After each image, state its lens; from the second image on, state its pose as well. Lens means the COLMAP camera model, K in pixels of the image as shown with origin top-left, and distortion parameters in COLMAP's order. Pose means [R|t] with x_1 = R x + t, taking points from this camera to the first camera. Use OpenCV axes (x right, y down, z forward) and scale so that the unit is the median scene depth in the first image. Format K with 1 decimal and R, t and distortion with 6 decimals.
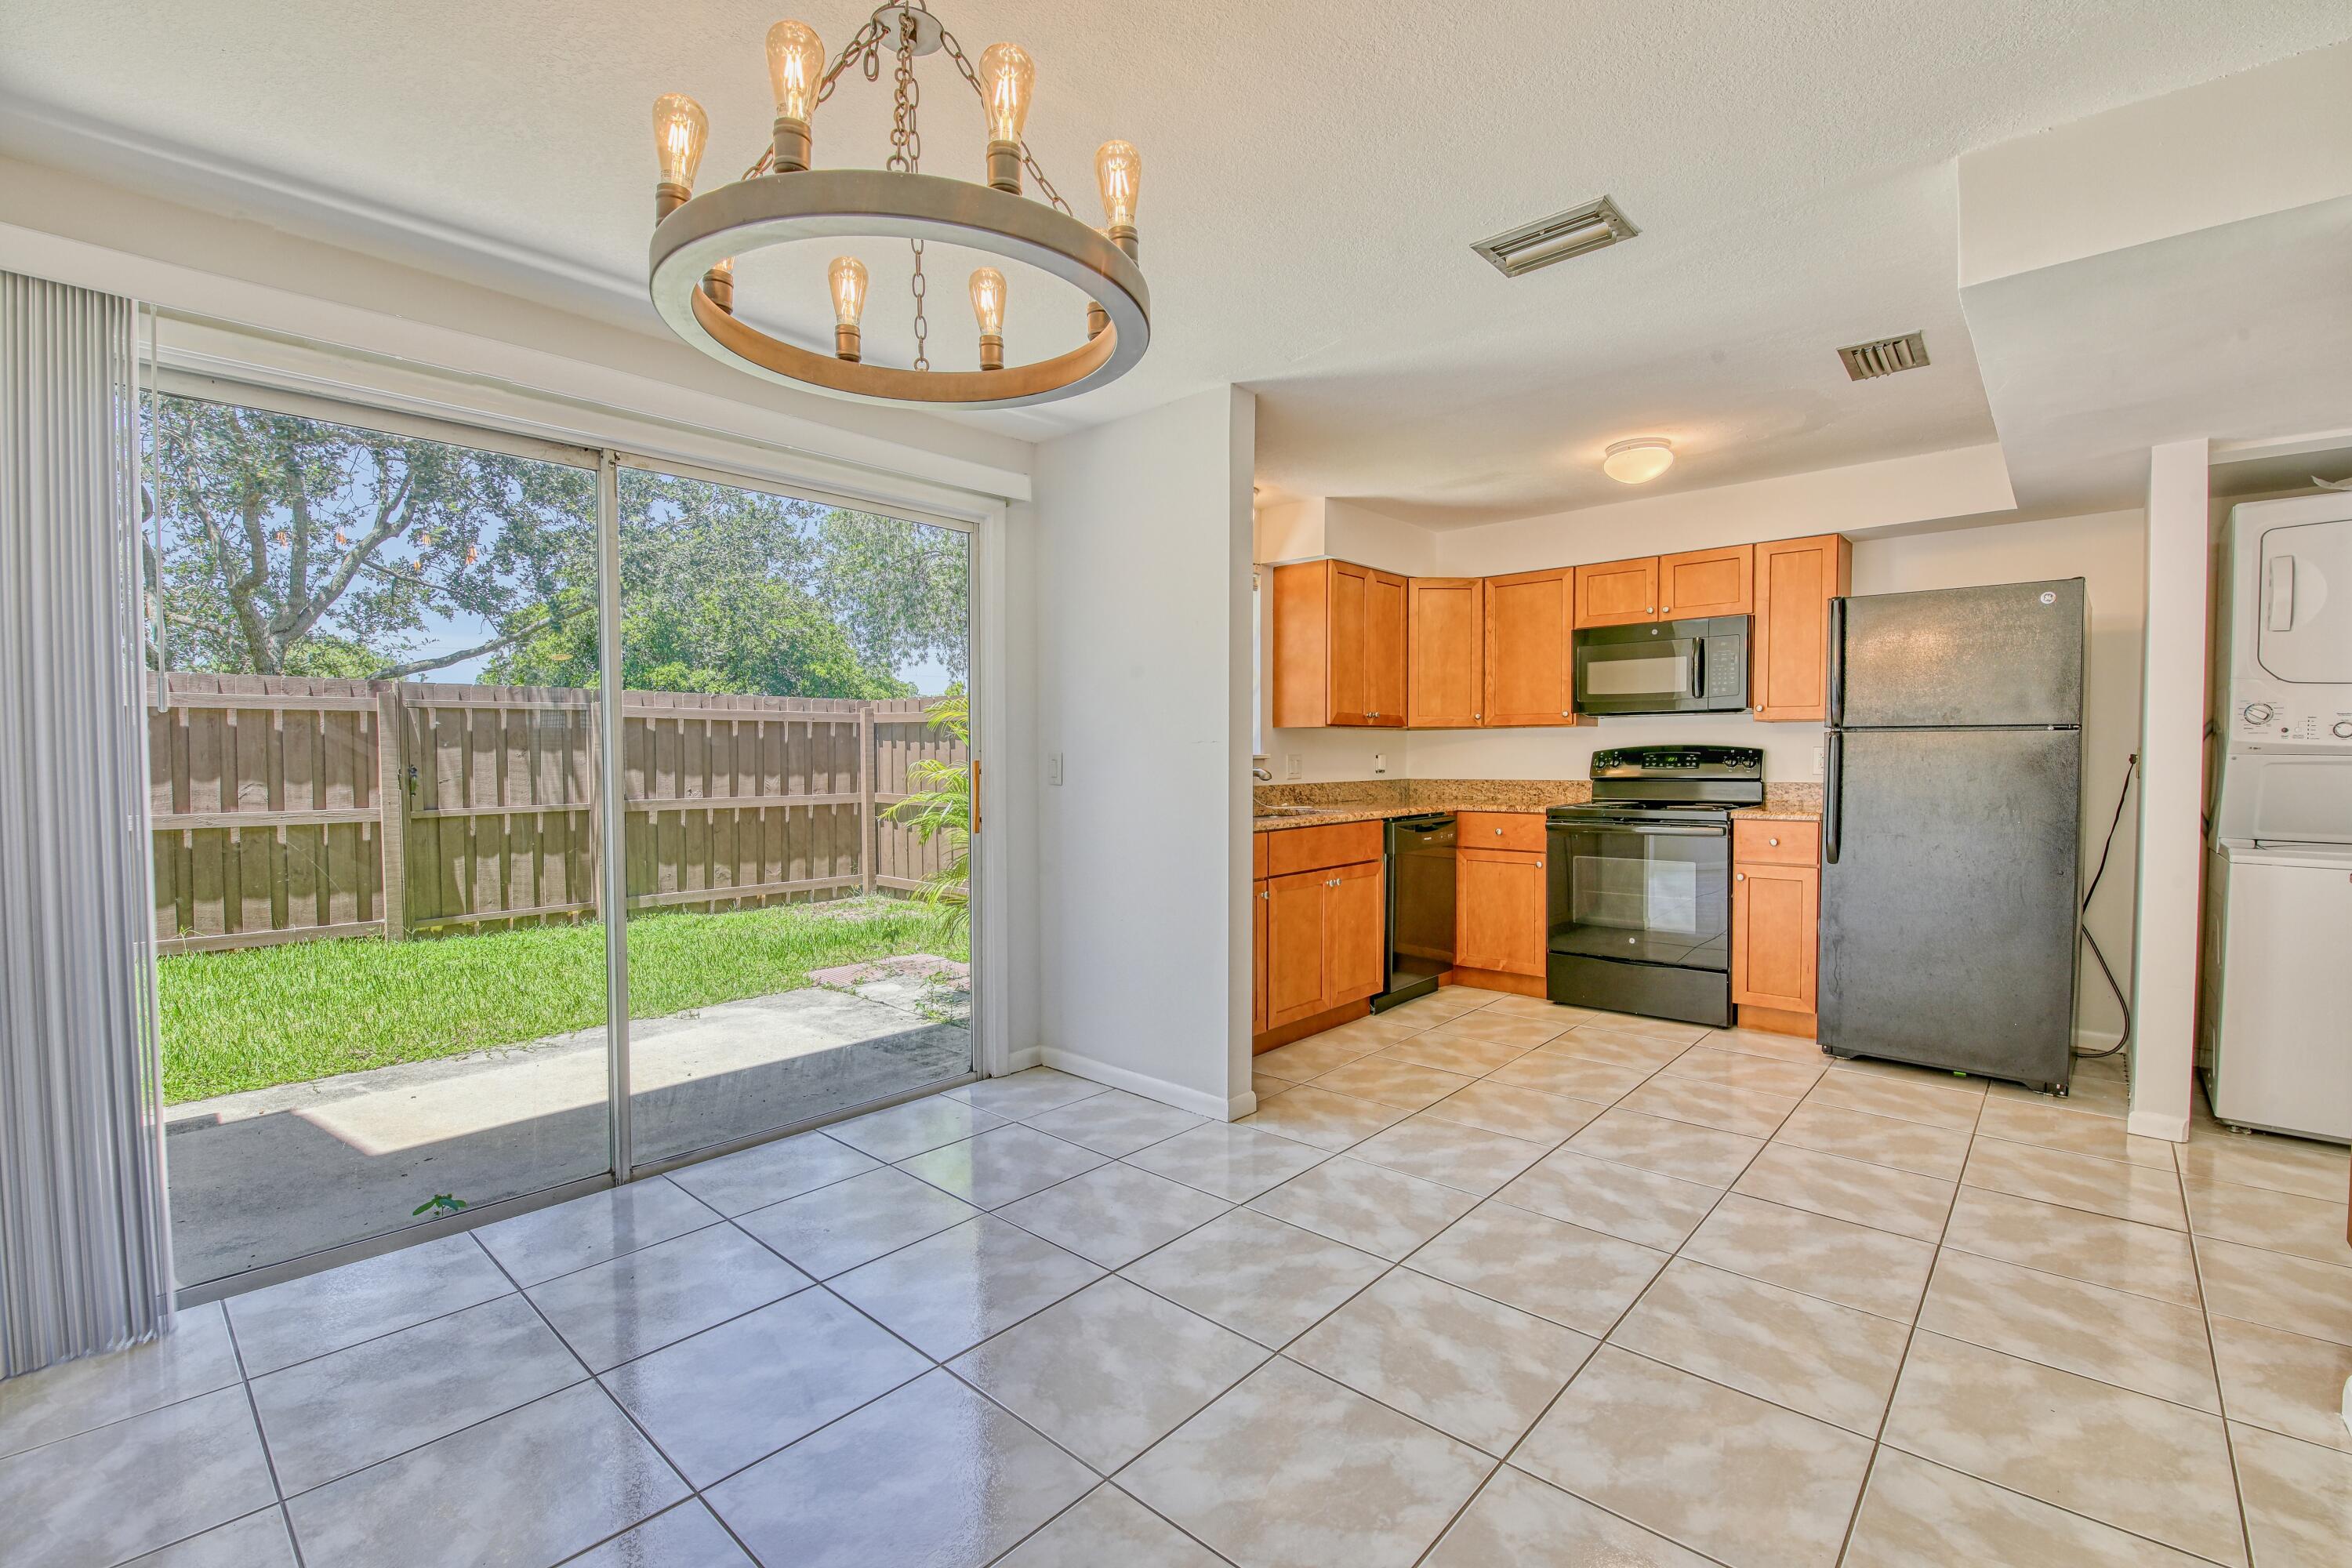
lens RADIAL K [[1014.2, 0, 1177.1], [0, 1014.2, 779.5], [0, 0, 1]] dist [-0.006795, -0.007372]
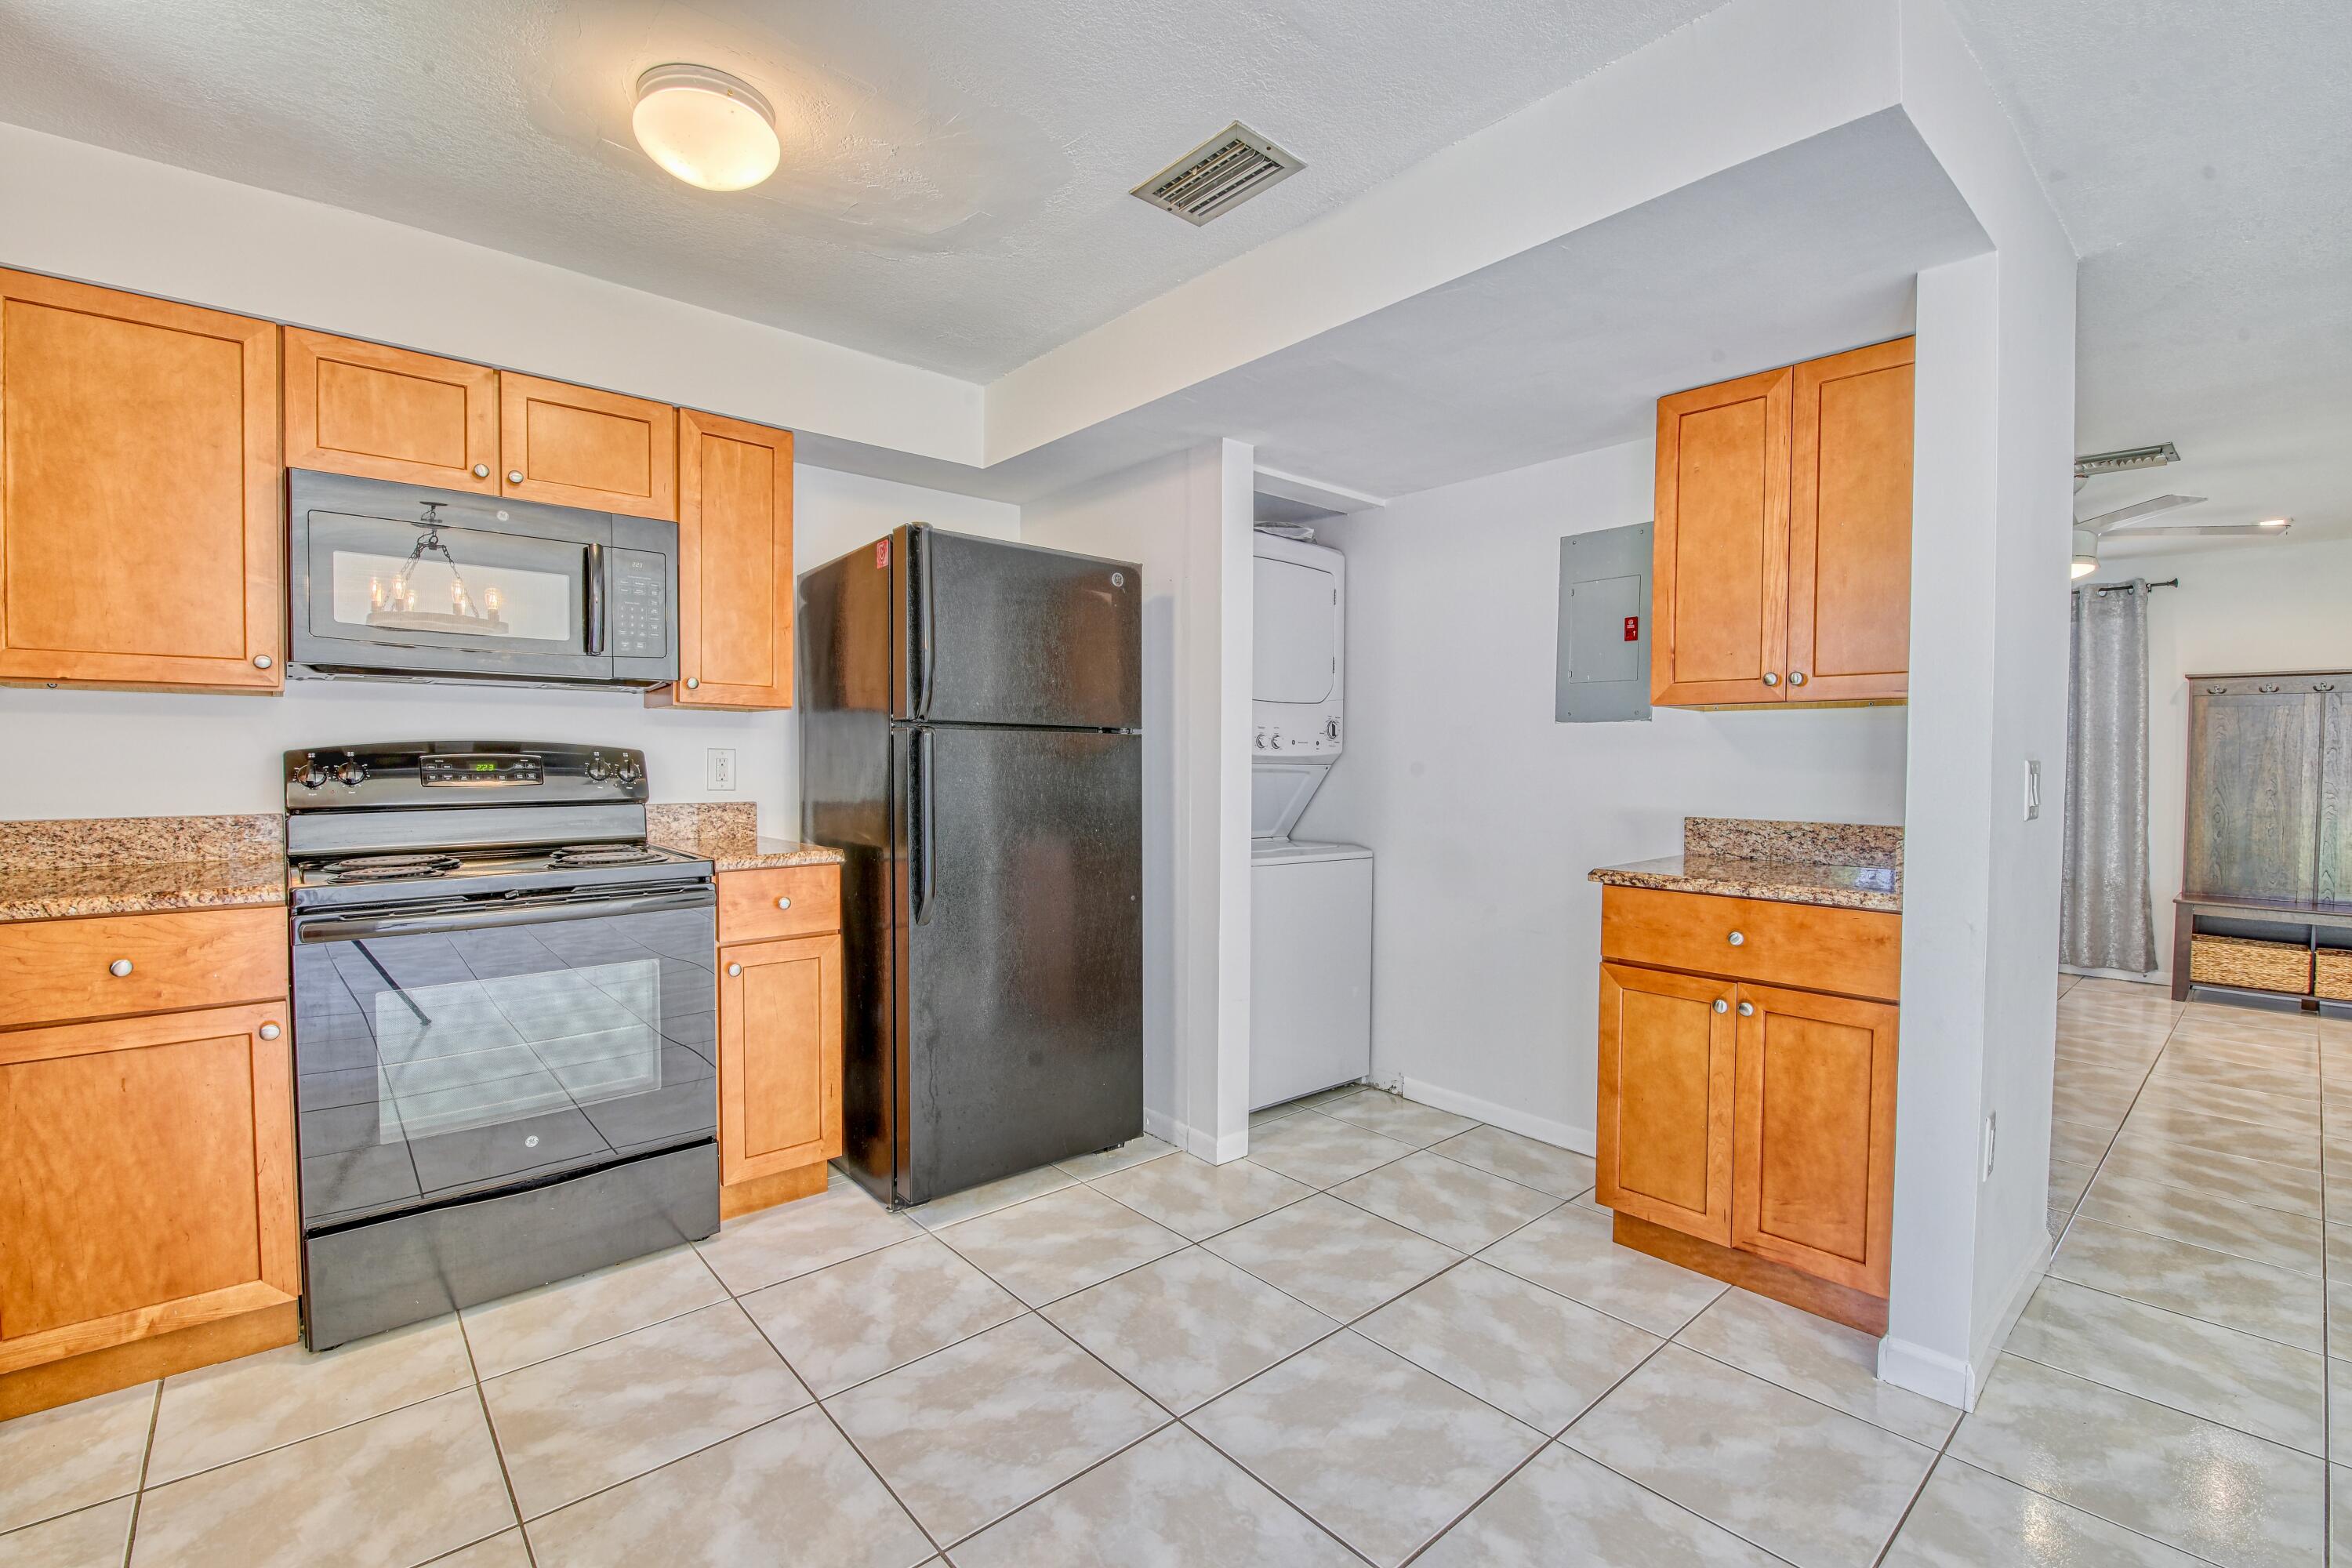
lens RADIAL K [[1014.2, 0, 1180.7], [0, 1014.2, 788.3], [0, 0, 1]] dist [-0.006795, -0.007372]
pose [[0.112326, -0.023415, 0.993395, 0.006077], [0.017439, 0.999615, 0.021589, -0.014281], [-0.993518, 0.014898, 0.112691, 0.579160]]
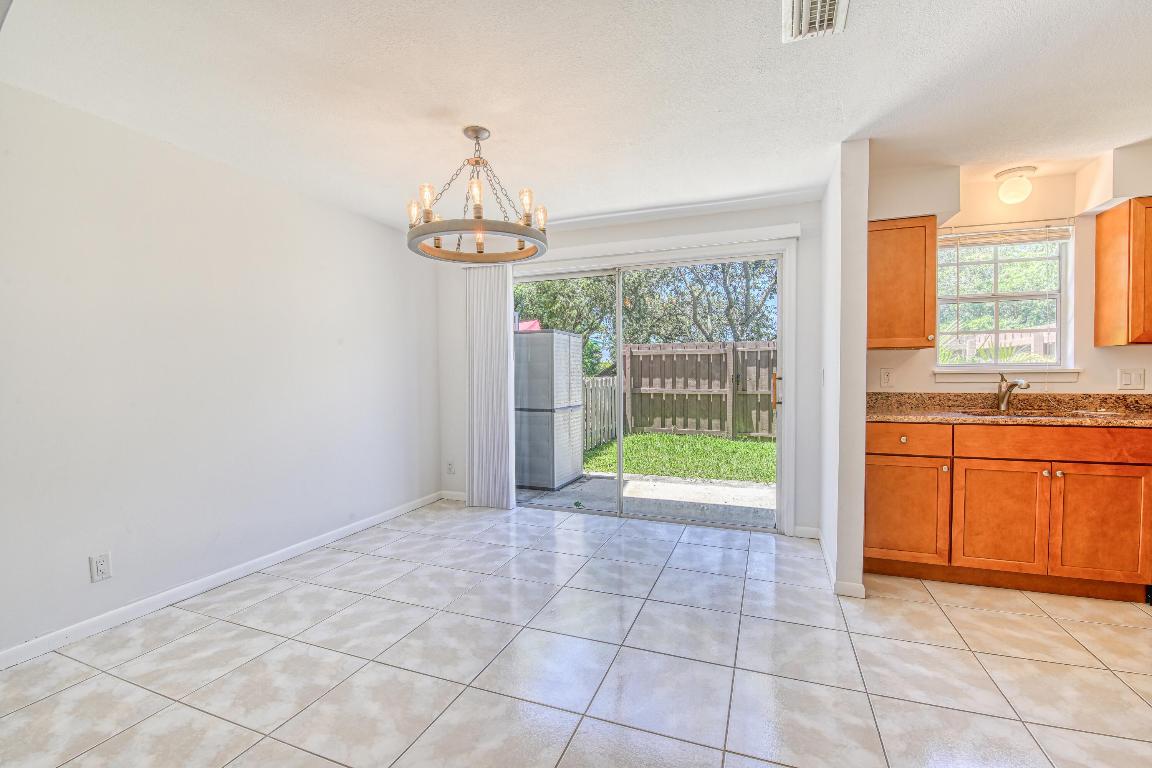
lens RADIAL K [[496.7, 0, 577.4], [0, 496.7, 386.2], [0, 0, 1]] dist [-0.006795, -0.007372]
pose [[0.359153, 0.028697, -0.932837, 0.427058], [-0.016393, 0.999567, 0.024438, -0.008086], [0.933135, 0.006515, 0.359468, 0.212503]]
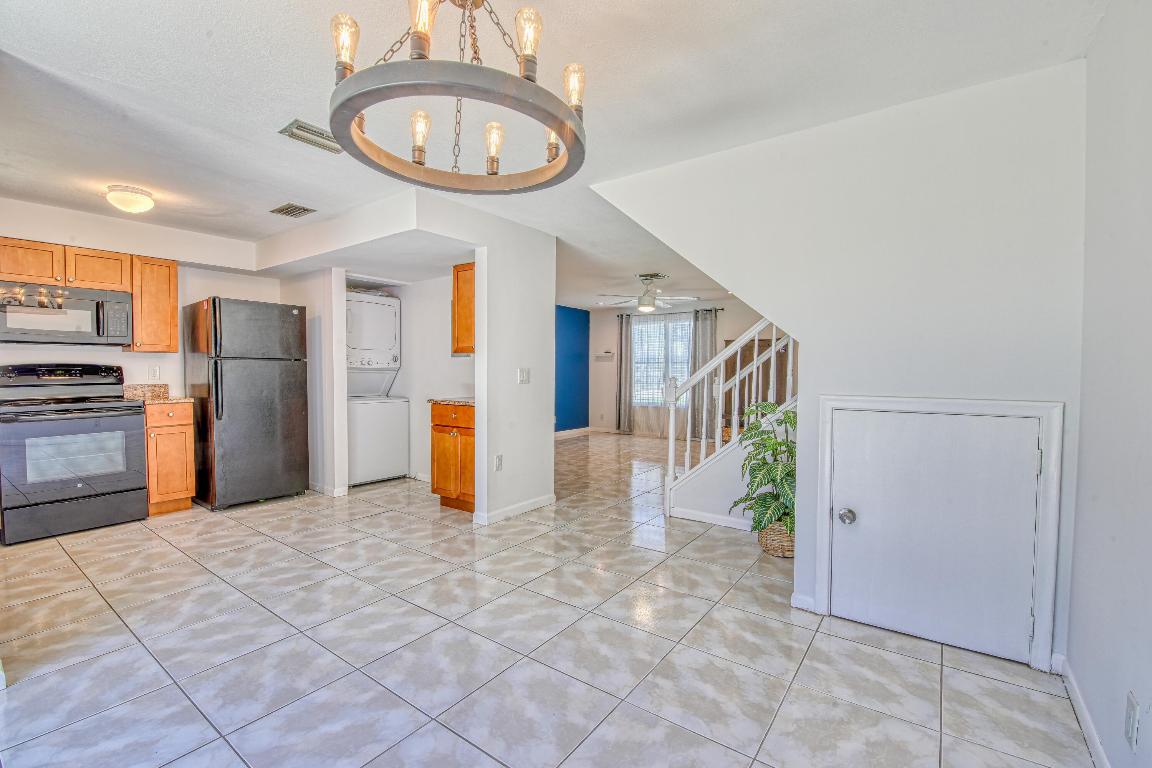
lens RADIAL K [[496.7, 0, 577.8], [0, 496.7, 385.7], [0, 0, 1]] dist [-0.006795, -0.007372]
pose [[-0.108148, -0.029891, 0.993685, -0.368683], [0.020613, 0.999266, 0.032302, -0.007122], [-0.993921, 0.023976, -0.107453, 0.268550]]
